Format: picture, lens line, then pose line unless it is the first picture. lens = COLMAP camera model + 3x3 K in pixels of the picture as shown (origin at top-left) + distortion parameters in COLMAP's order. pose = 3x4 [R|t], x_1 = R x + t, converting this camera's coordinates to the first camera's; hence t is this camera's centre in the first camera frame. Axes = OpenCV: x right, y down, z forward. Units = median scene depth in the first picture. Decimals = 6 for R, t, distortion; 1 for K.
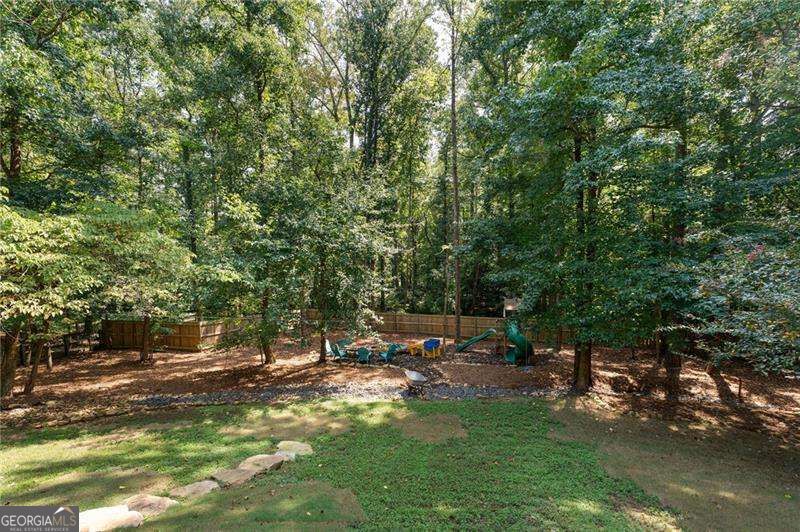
lens RADIAL K [[325.8, 0, 399.7], [0, 325.8, 283.7], [0, 0, 1]] dist [-0.000529, -0.000431]
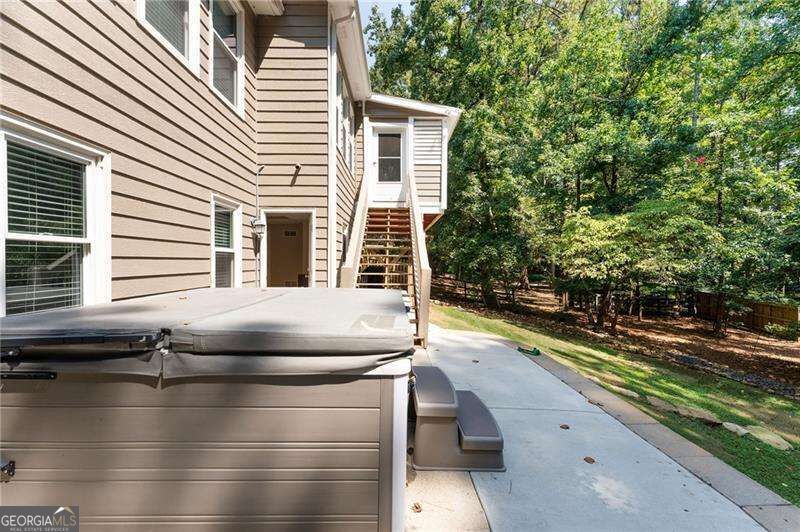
lens RADIAL K [[325.8, 0, 398.6], [0, 325.8, 263.4], [0, 0, 1]] dist [-0.000529, -0.000431]
pose [[-0.029309, 0.013914, -0.999474, 0.594243], [0.000463, 0.999903, 0.013906, -0.002622], [0.999570, -0.000055, -0.029312, -0.005093]]
